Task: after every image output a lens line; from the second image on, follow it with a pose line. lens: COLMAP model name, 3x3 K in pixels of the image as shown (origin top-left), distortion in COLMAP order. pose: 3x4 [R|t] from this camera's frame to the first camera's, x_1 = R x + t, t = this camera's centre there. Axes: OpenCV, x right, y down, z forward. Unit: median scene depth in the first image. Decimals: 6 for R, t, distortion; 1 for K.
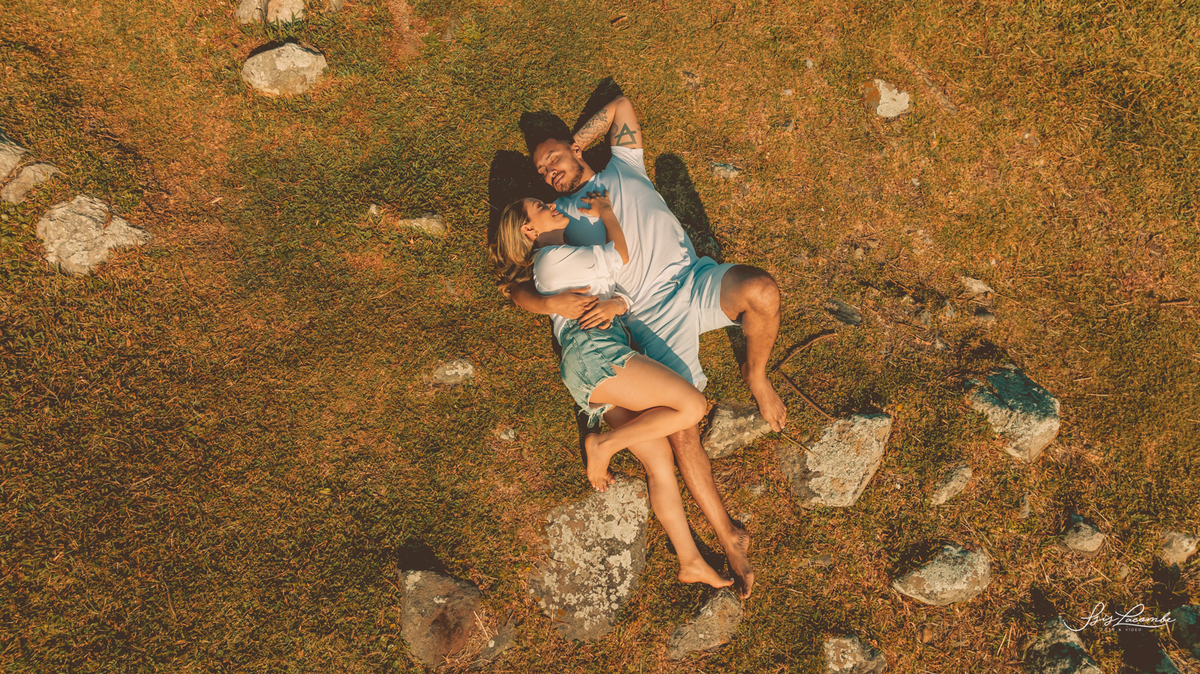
lens RADIAL K [[862.6, 0, 615.0], [0, 862.6, 337.5], [0, 0, 1]] dist [-0.014783, 0.001549]
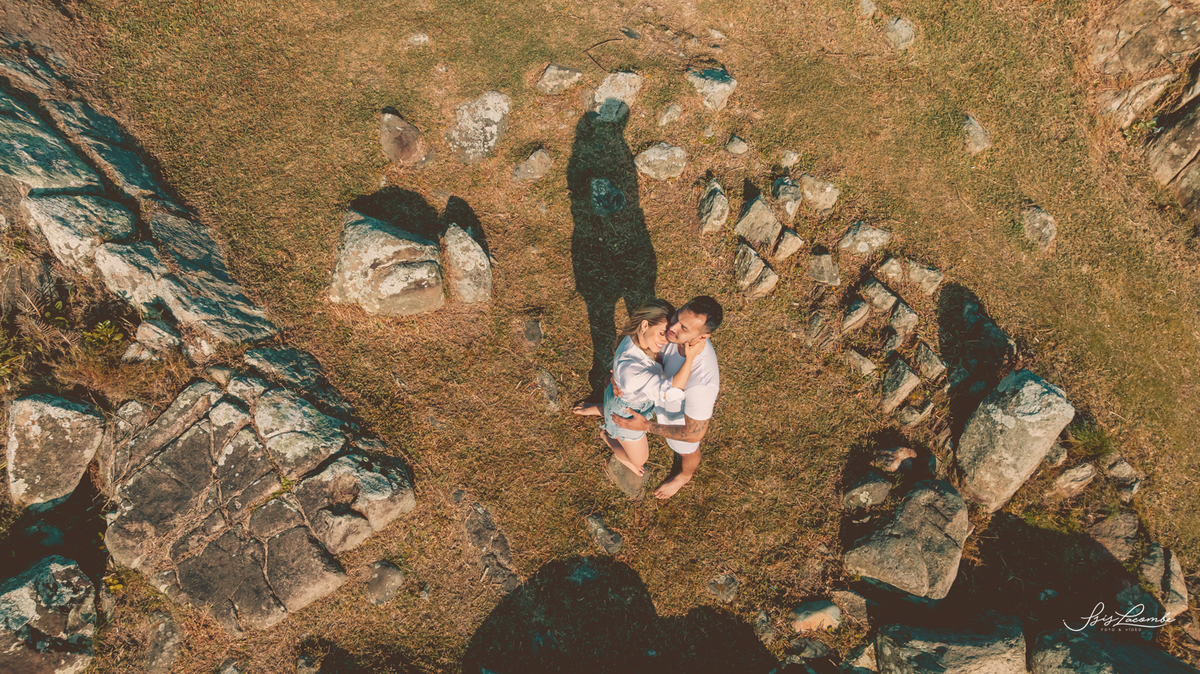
lens RADIAL K [[862.6, 0, 615.0], [0, 862.6, 337.5], [0, 0, 1]] dist [-0.014783, 0.001549]
pose [[0.995970, 0.073946, -0.050761, 0.411964], [-0.073275, 0.997200, 0.014959, 0.660308], [0.051725, -0.011179, 0.998599, -0.951931]]
